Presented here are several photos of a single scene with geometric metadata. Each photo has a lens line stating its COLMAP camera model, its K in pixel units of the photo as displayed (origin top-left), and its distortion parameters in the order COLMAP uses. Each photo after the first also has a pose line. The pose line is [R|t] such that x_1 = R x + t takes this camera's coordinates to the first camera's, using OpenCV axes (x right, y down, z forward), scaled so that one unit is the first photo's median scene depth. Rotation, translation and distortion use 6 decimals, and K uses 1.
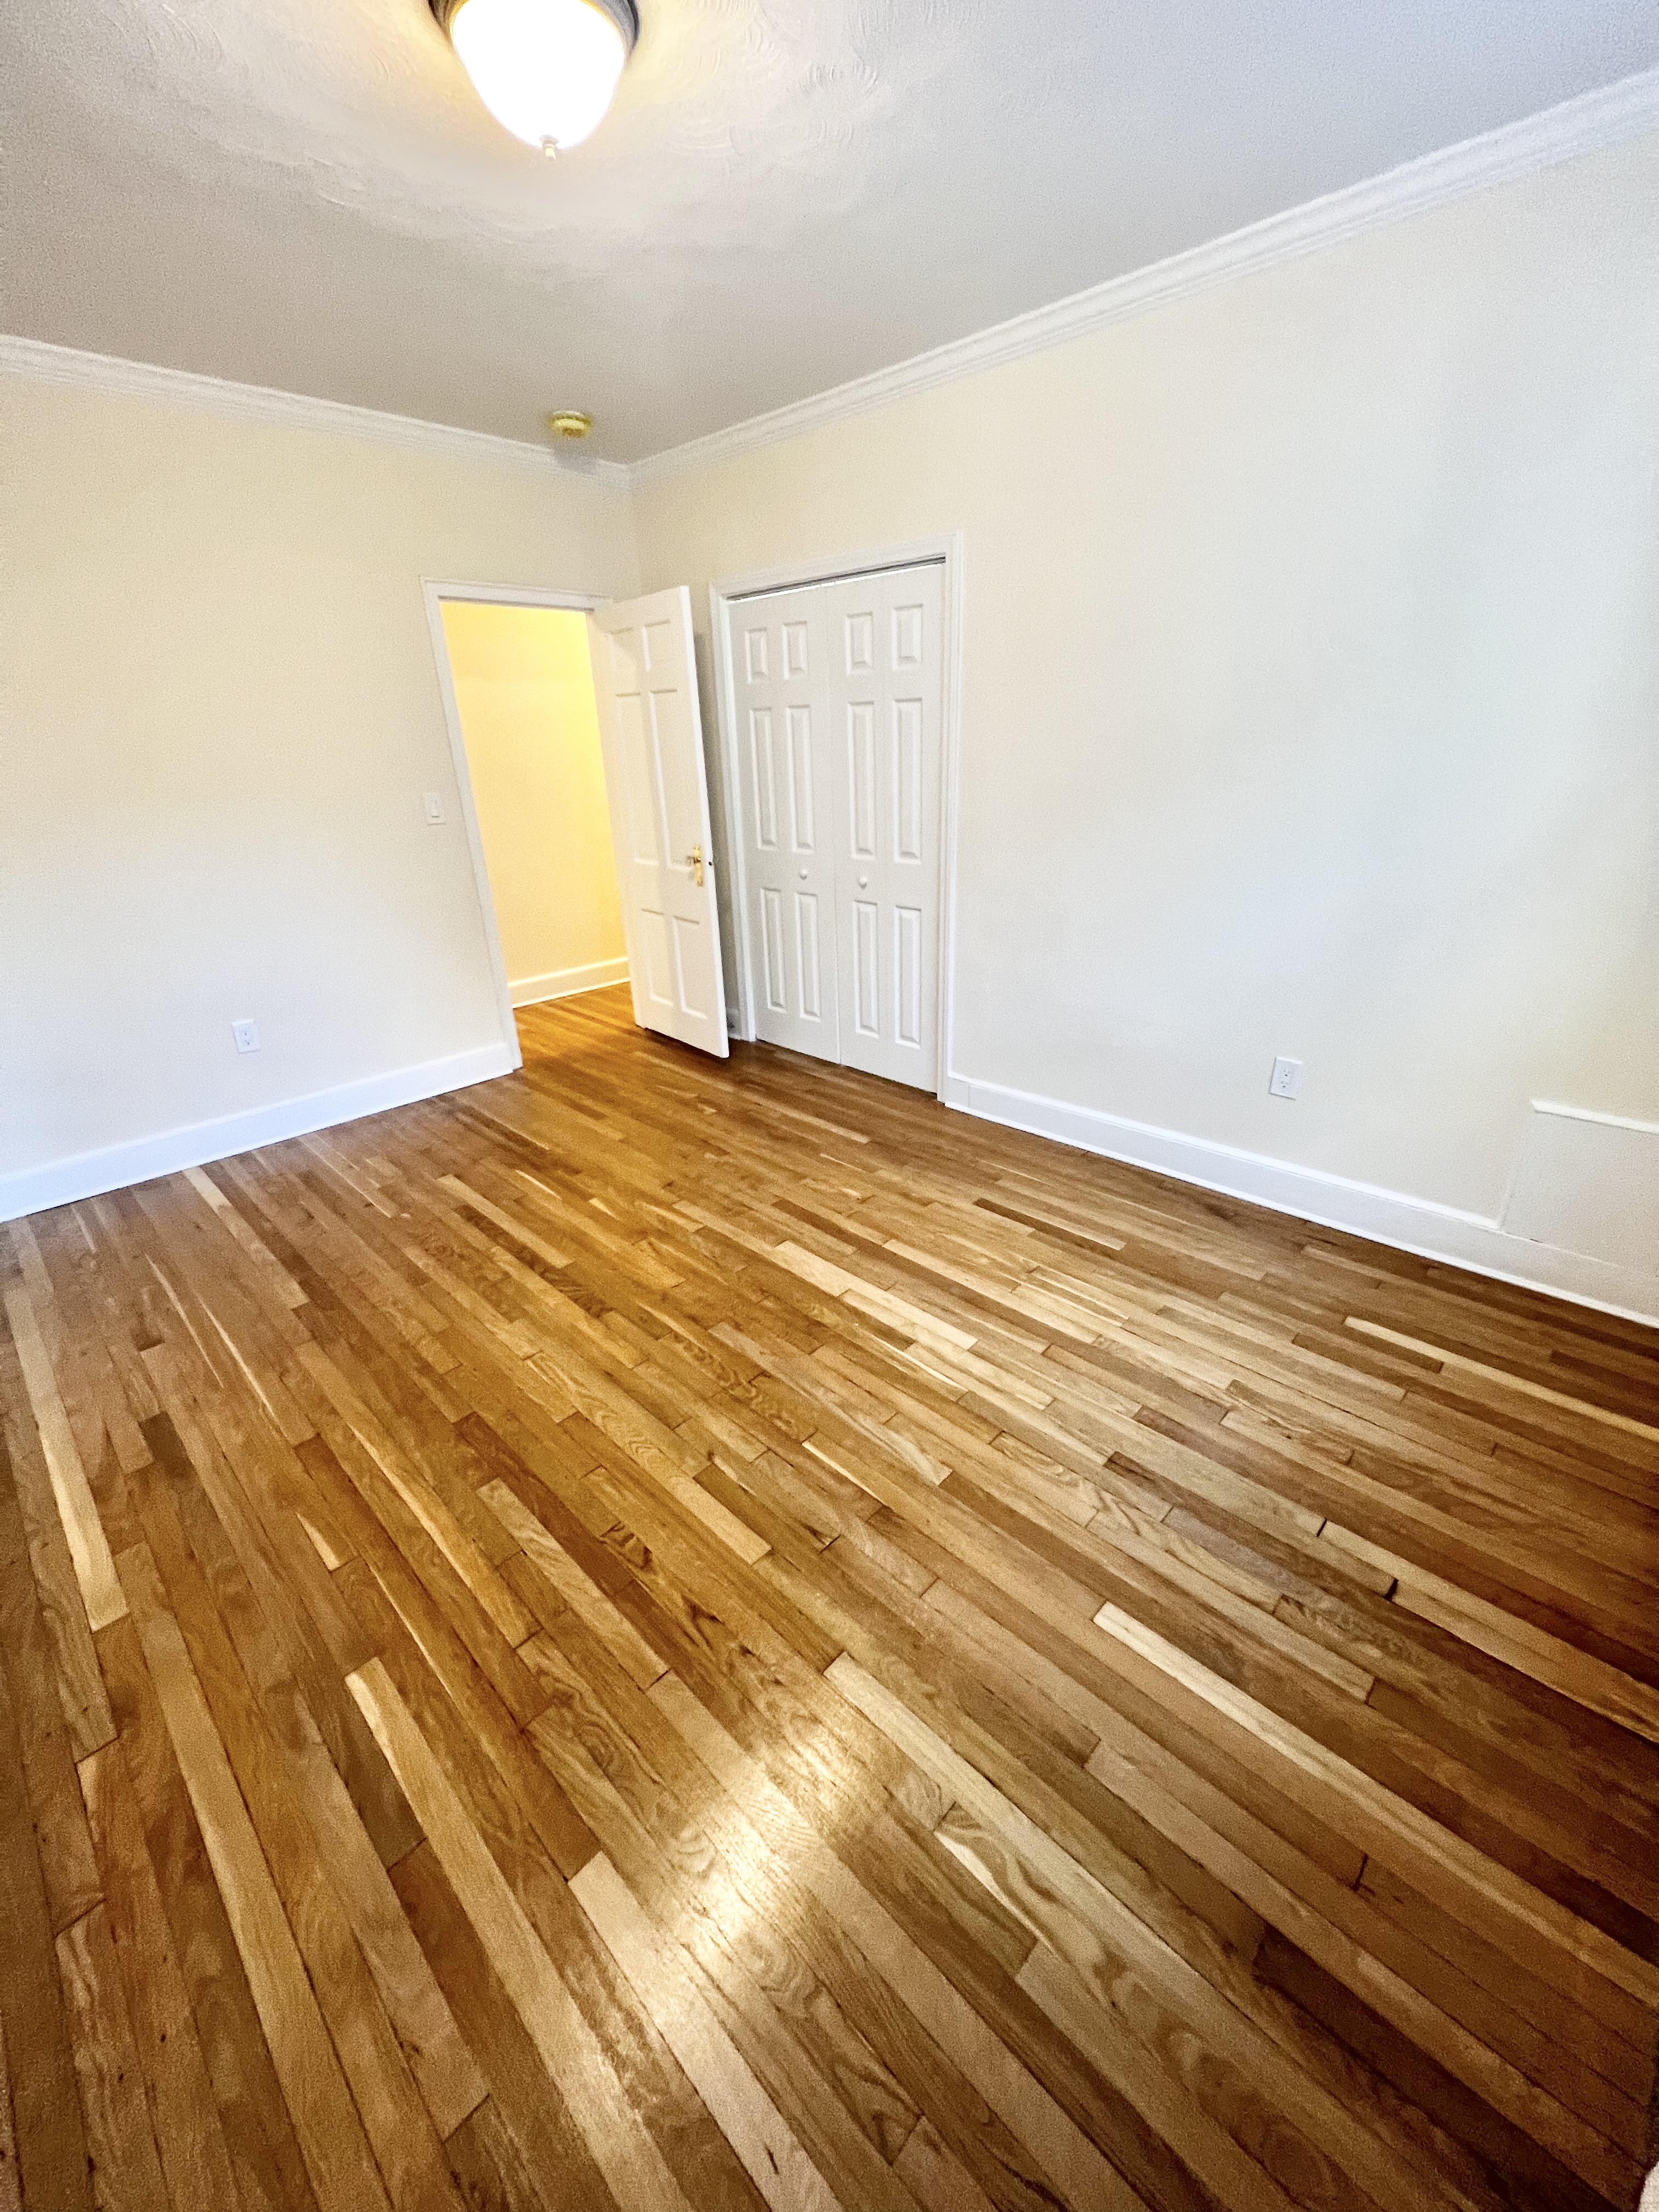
lens RADIAL K [[884.2, 0, 829.3], [0, 884.2, 1095.7], [0, 0, 1]] dist [-0.000539, 0.000018]
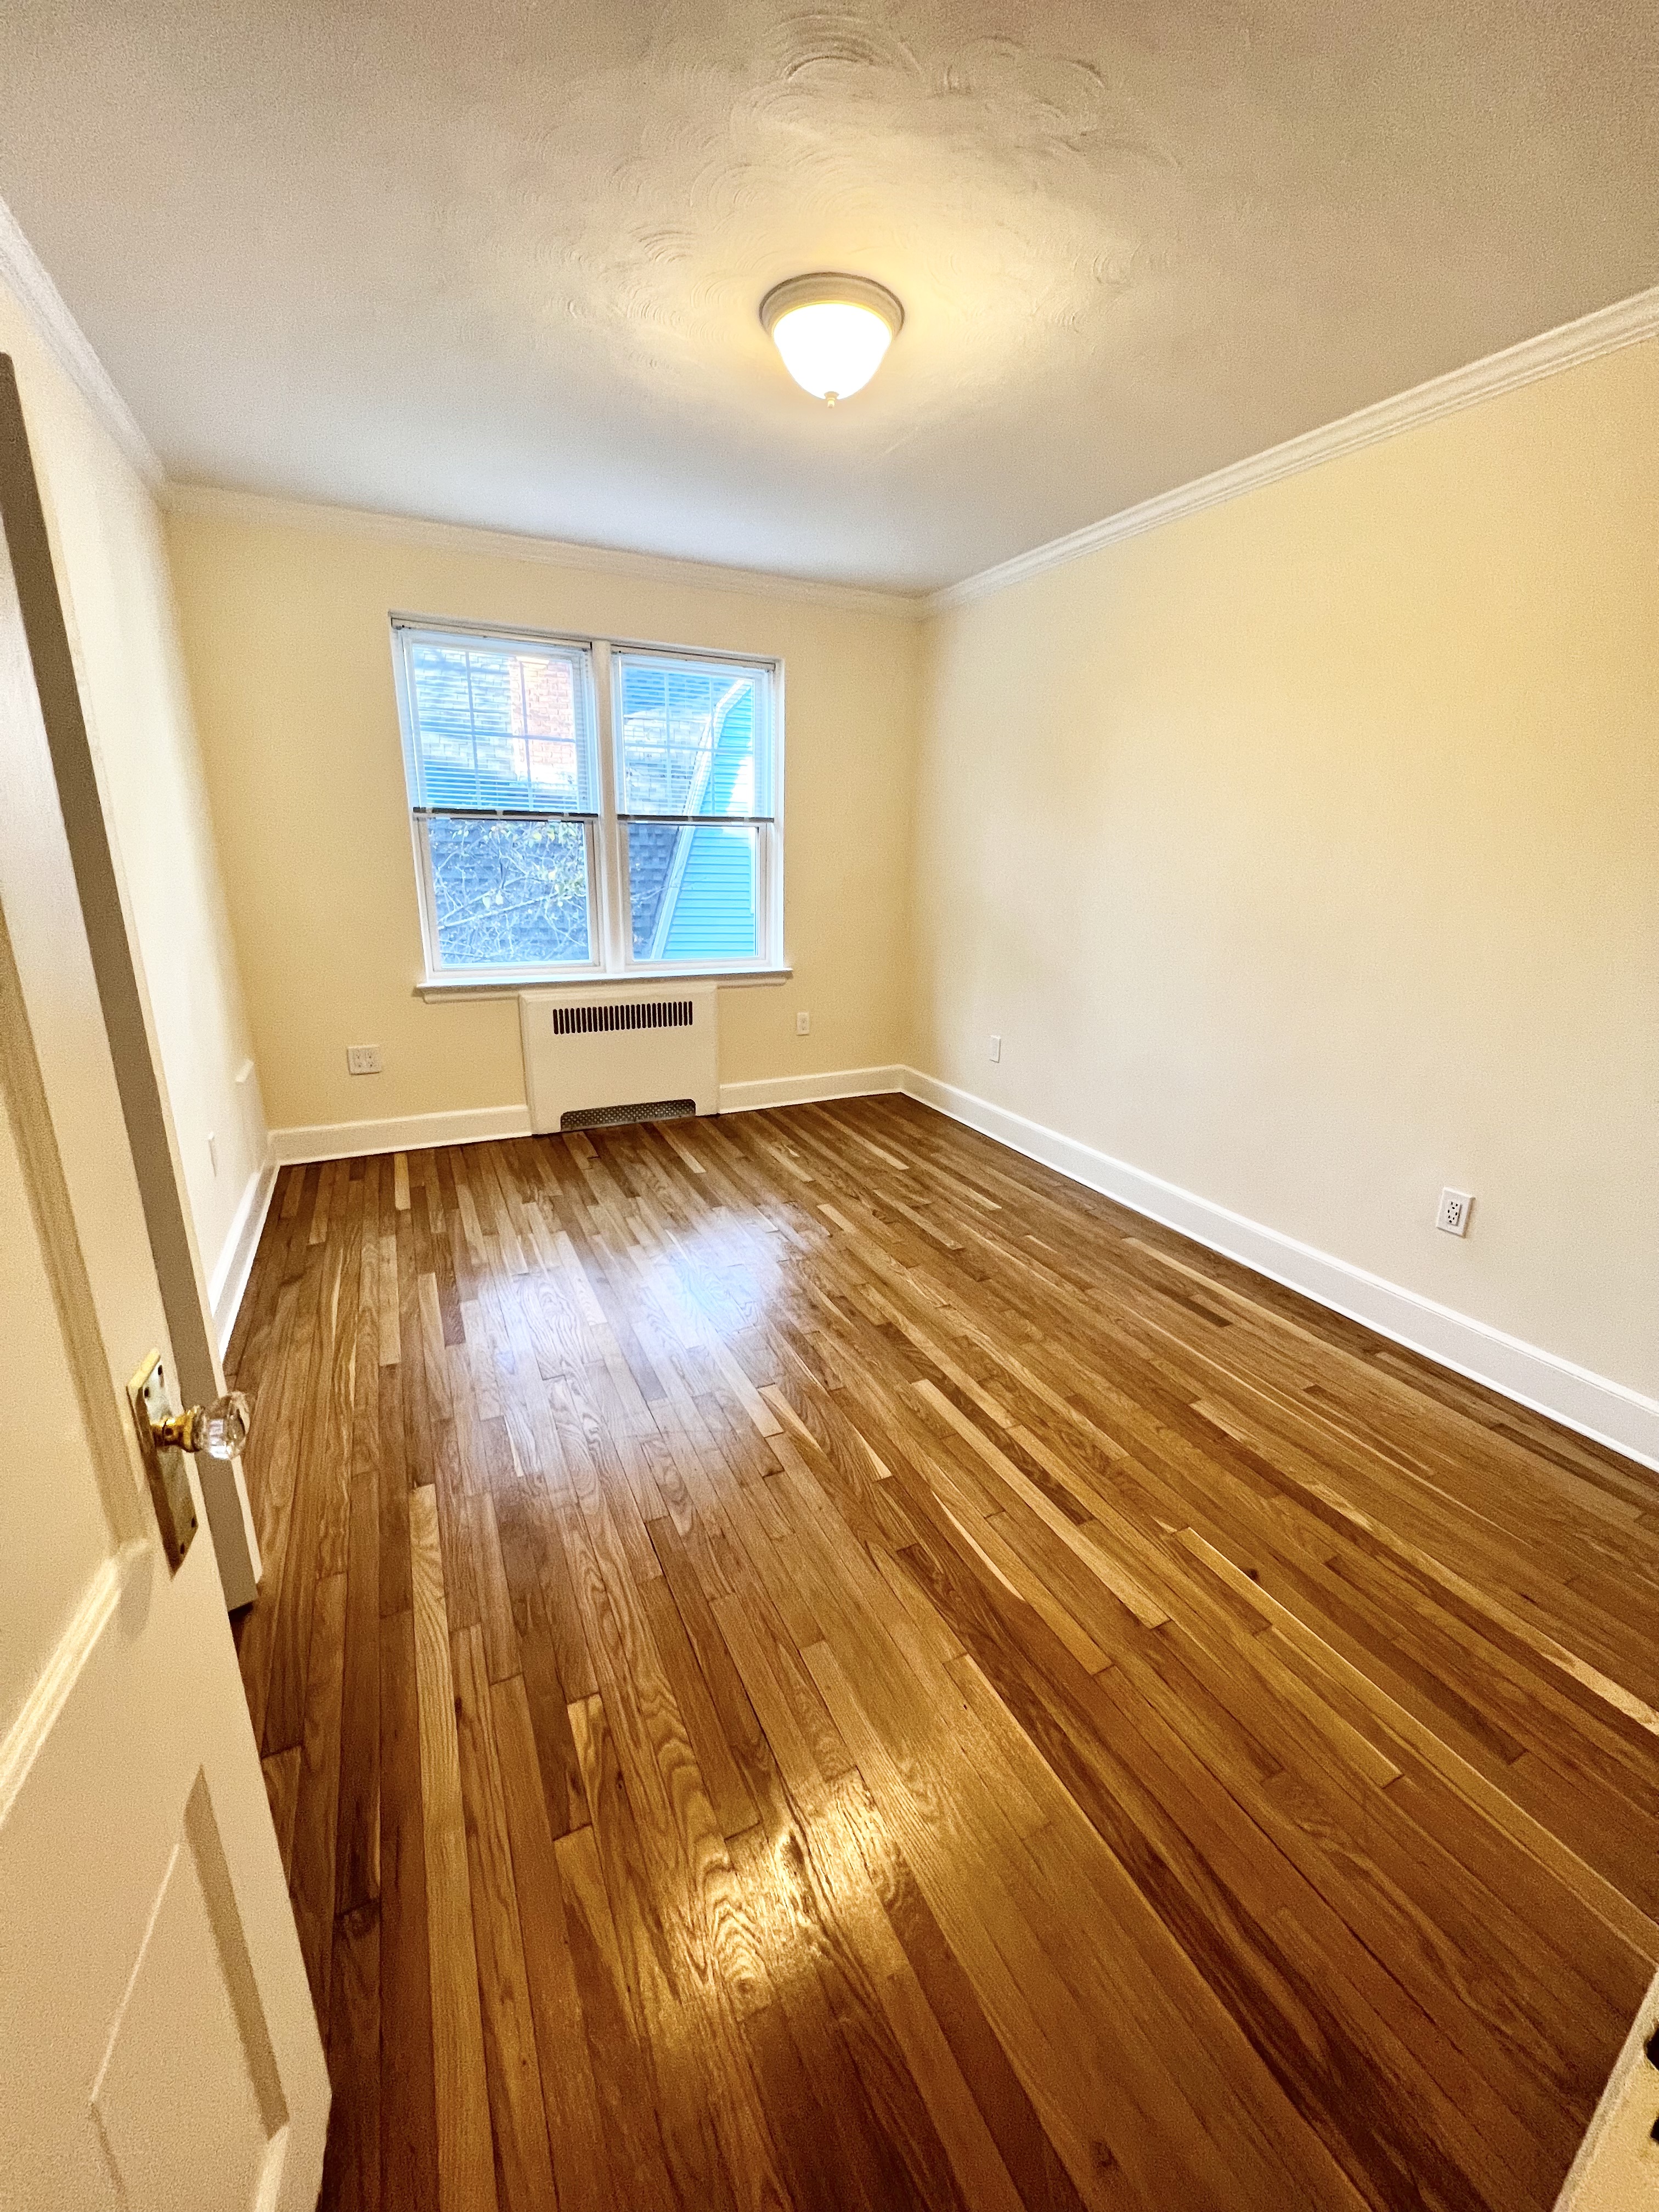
lens RADIAL K [[882.9, 0, 833.4], [0, 882.9, 1105.1], [0, 0, 1]] dist [-0.000348, -0.000047]
pose [[-0.943247, -0.085674, 0.320850, -0.527807], [0.133516, 0.786792, 0.602605, -0.645909], [-0.304070, 0.611244, -0.730700, 1.663790]]
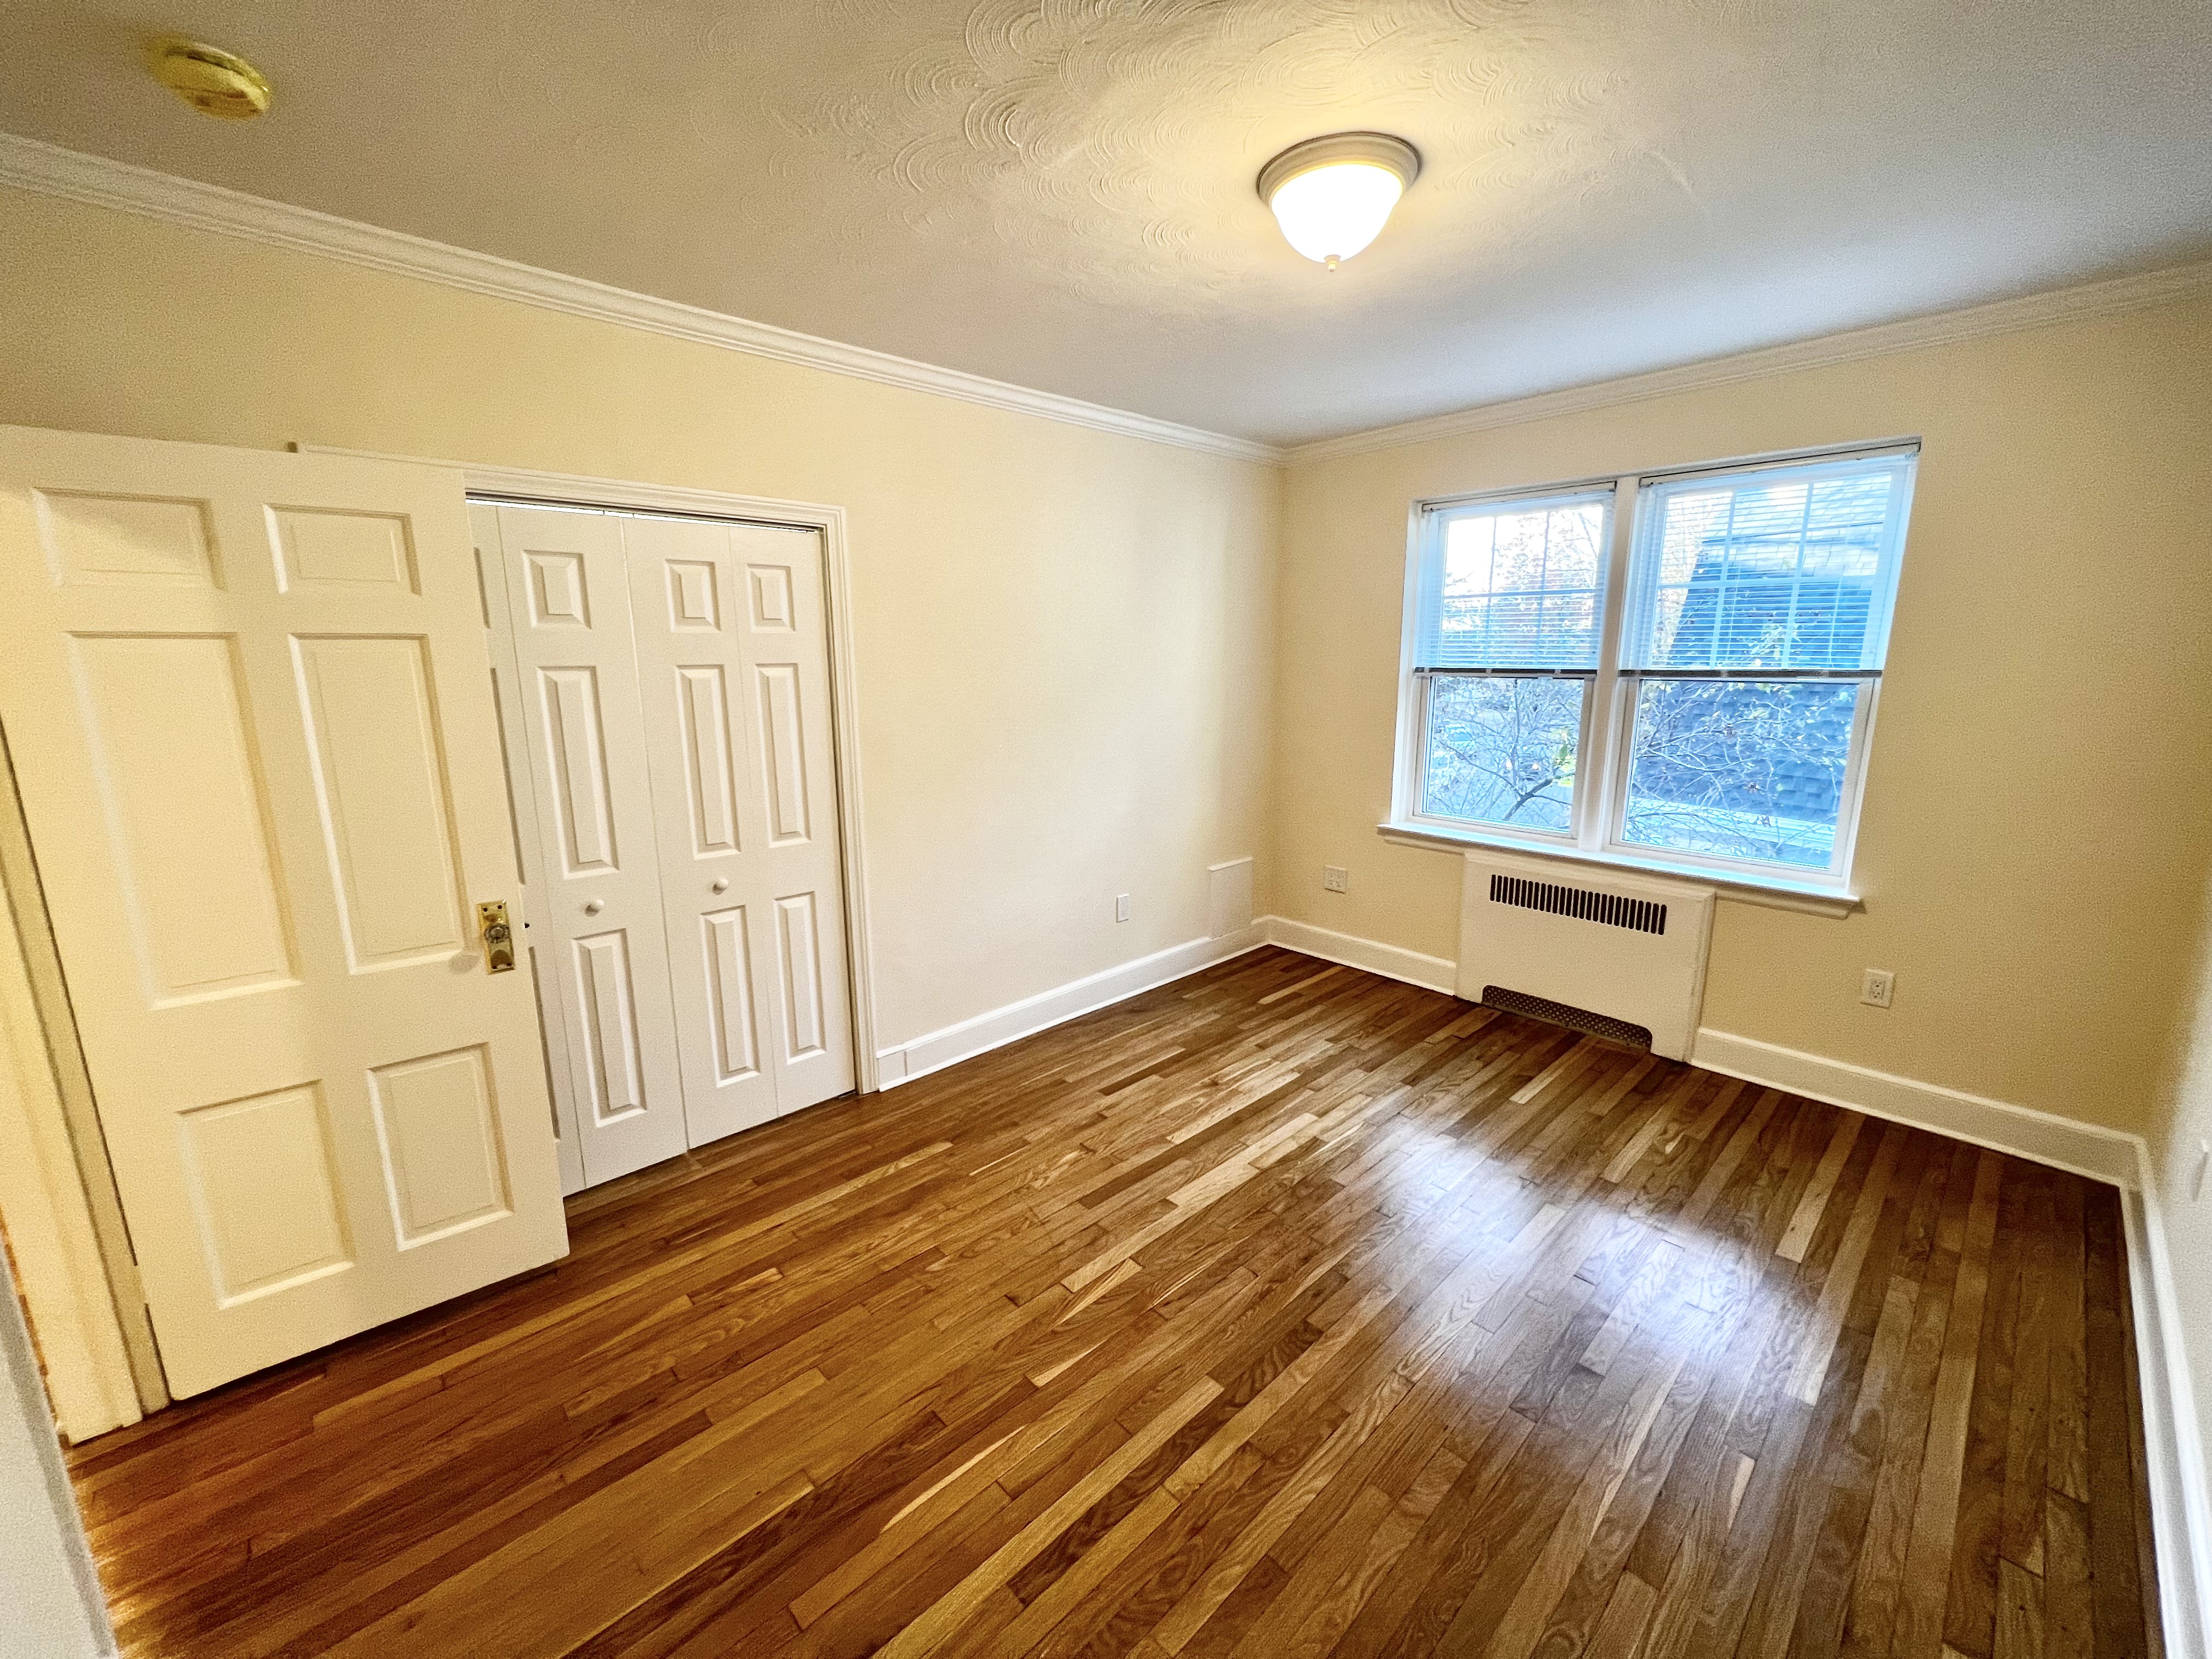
lens RADIAL K [[884.2, 0, 1104.0], [0, 884.2, 827.0], [0, 0, 1]] dist [-0.000539, 0.000018]
pose [[0.046481, -0.165923, 0.985043, -1.044203], [0.386208, 0.912410, 0.135464, -0.402078], [-0.921240, 0.374135, 0.106491, 0.916140]]
